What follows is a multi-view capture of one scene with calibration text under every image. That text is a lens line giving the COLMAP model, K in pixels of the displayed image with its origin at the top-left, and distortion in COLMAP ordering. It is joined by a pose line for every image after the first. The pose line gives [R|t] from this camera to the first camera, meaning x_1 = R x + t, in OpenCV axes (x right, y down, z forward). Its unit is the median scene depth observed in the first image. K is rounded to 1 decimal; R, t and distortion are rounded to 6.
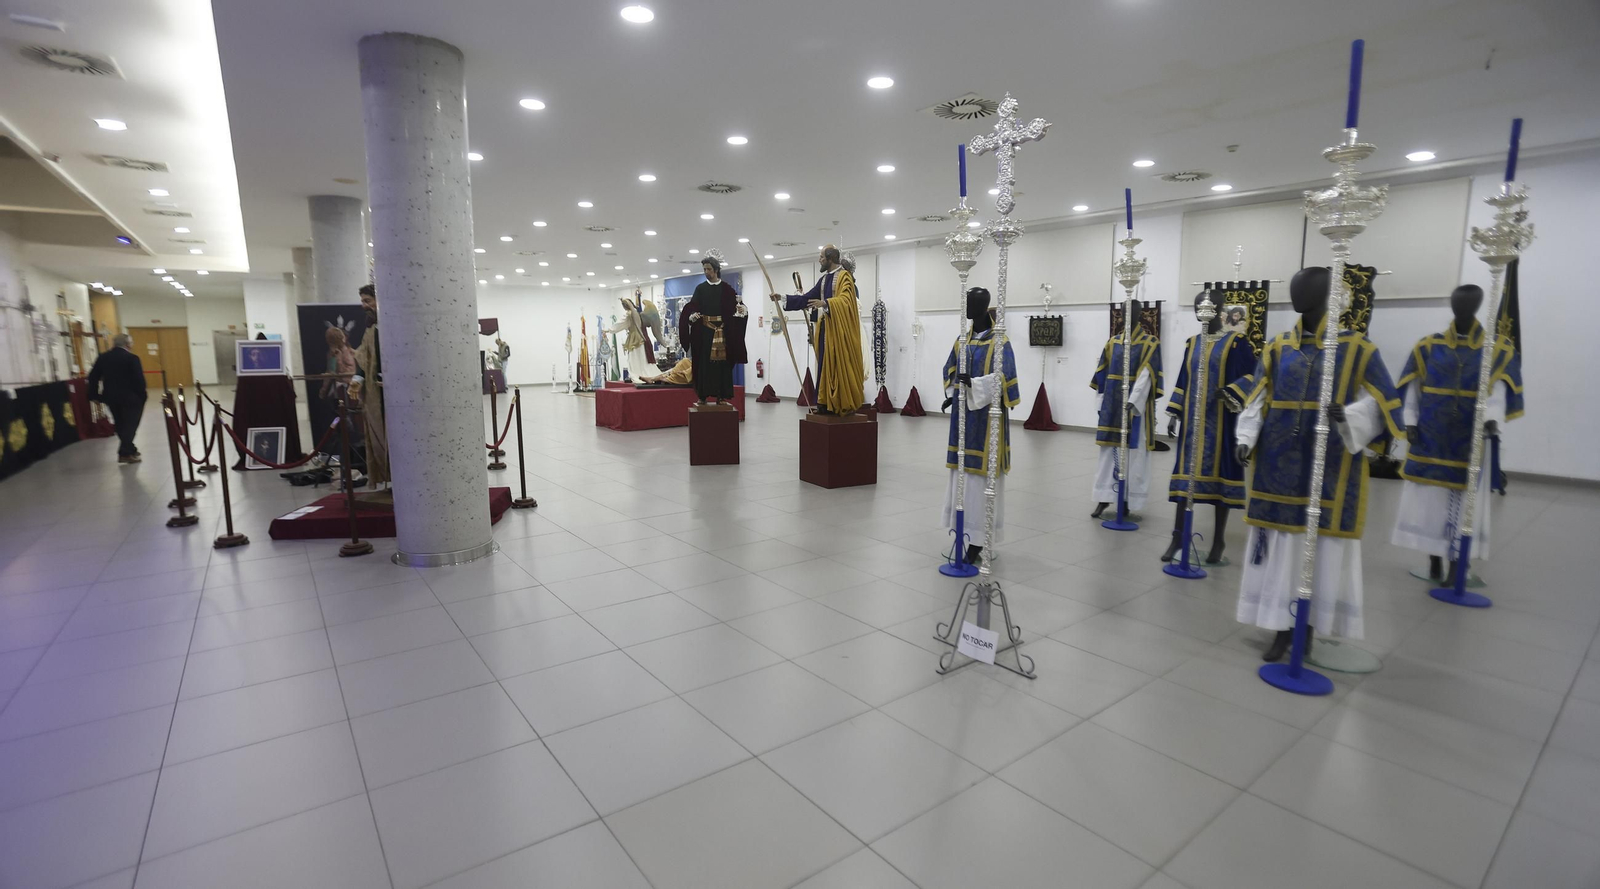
lens RADIAL K [[720.0, 0, 790.1], [0, 720.0, 449.5], [0, 0, 1]] dist [-0.052897, 0.012163]
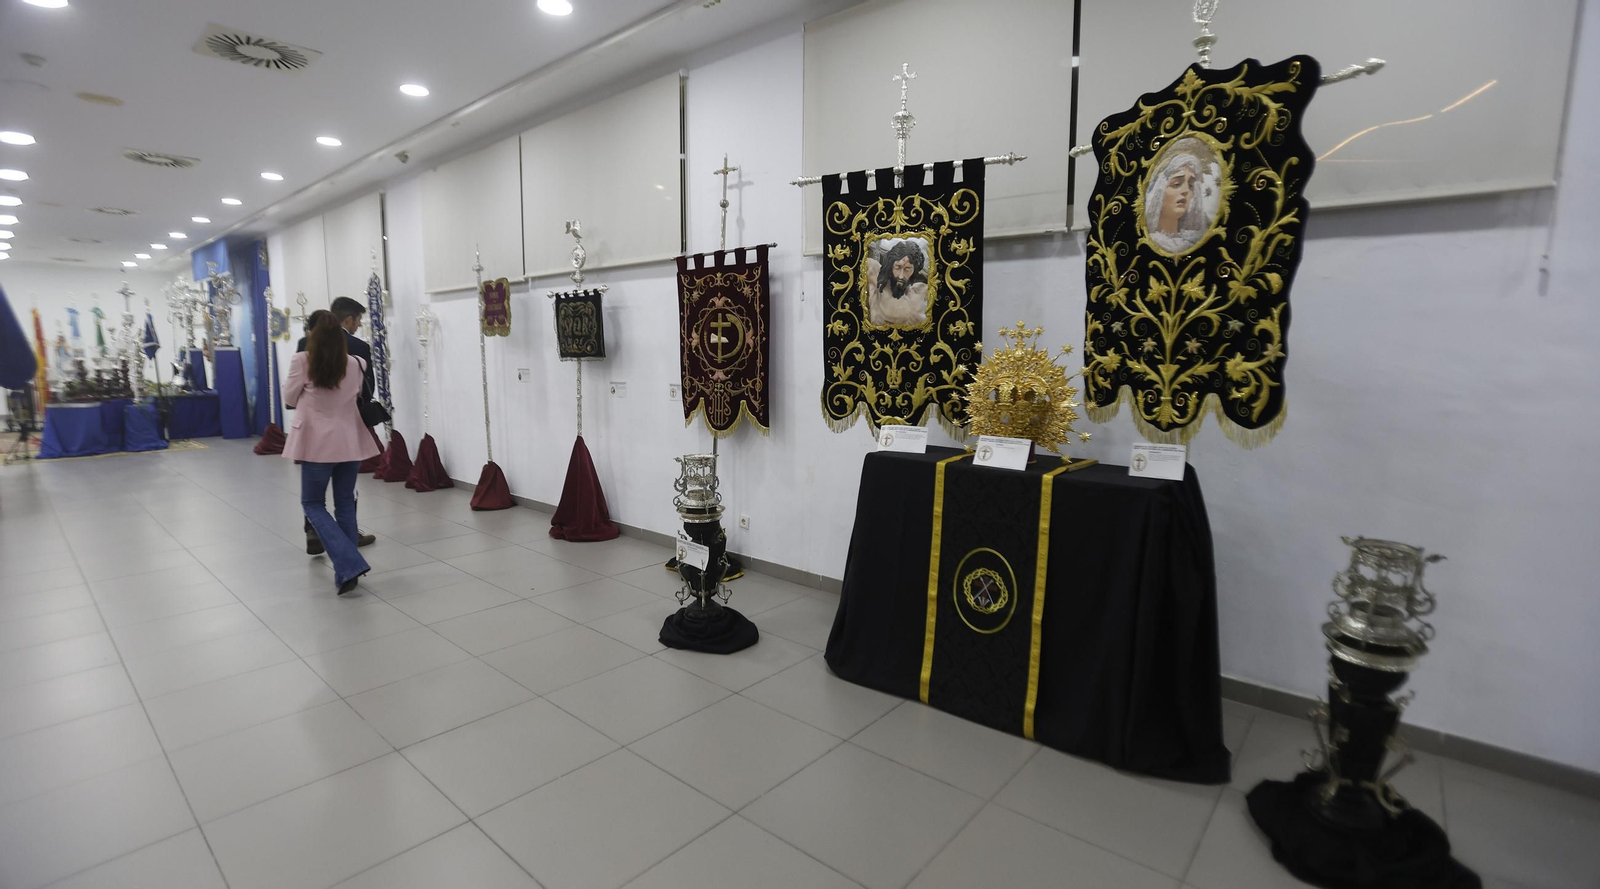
lens RADIAL K [[720.0, 0, 783.9], [0, 720.0, 450.2], [0, 0, 1]] dist [-0.052897, 0.012163]
pose [[0.978742, -0.024738, 0.203599, 0.508331], [0.026732, 0.999618, -0.007049, -0.101439], [-0.203346, 0.012342, 0.979029, 0.678790]]
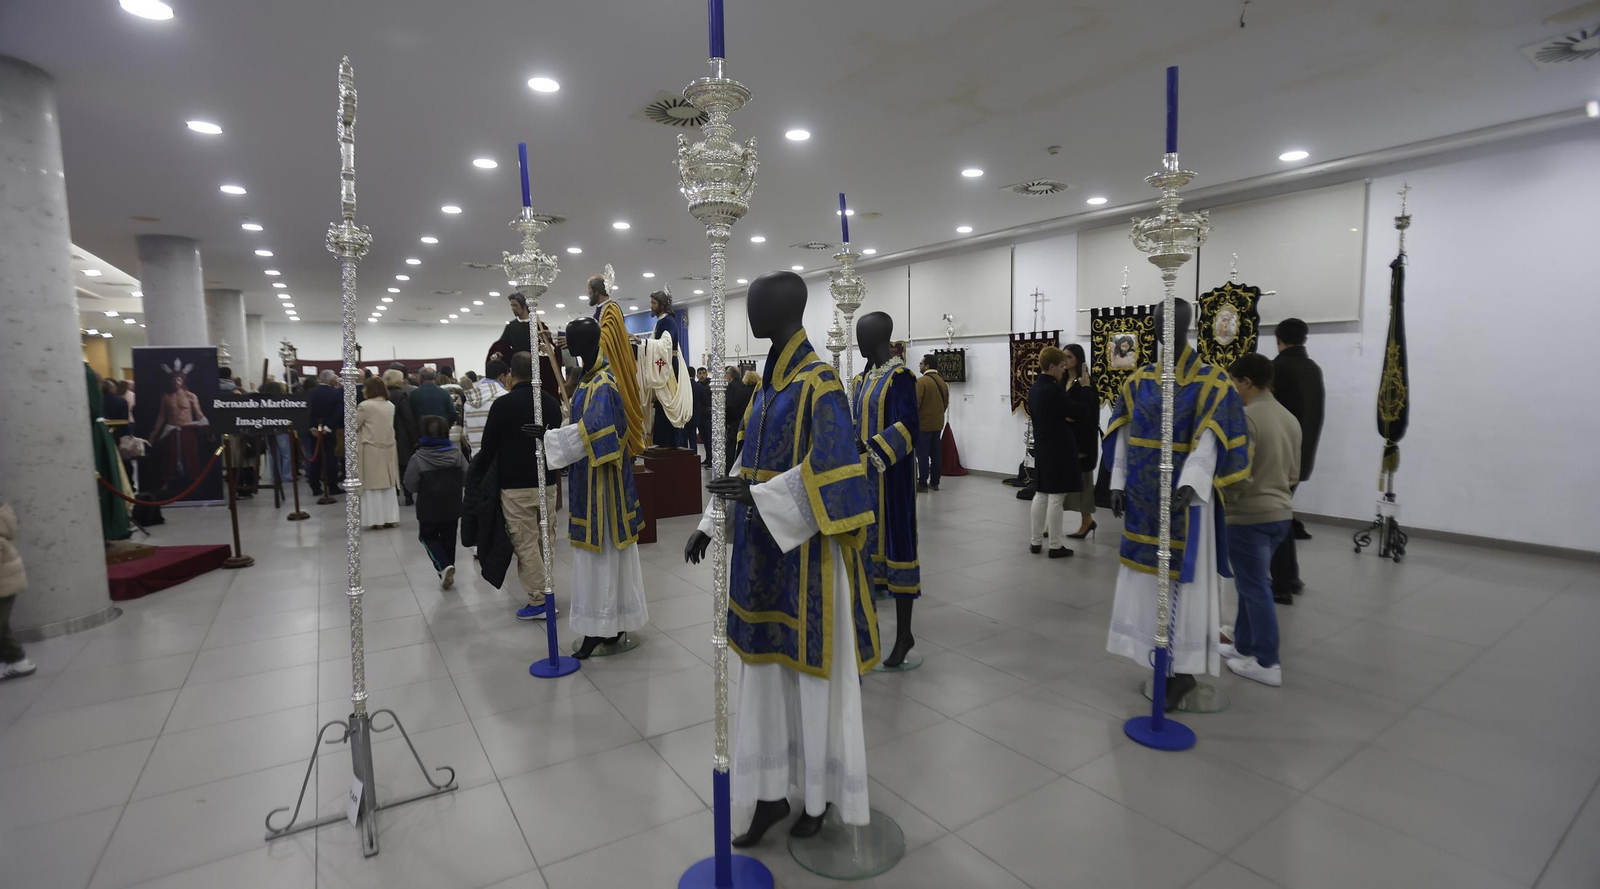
lens RADIAL K [[720.0, 0, 806.1], [0, 720.0, 447.7], [0, 0, 1]] dist [-0.052897, 0.012163]
pose [[0.999017, -0.003915, -0.044156, 0.278899], [0.001635, 0.998669, -0.051554, -0.018729], [0.044299, 0.051431, 0.997694, 0.107758]]
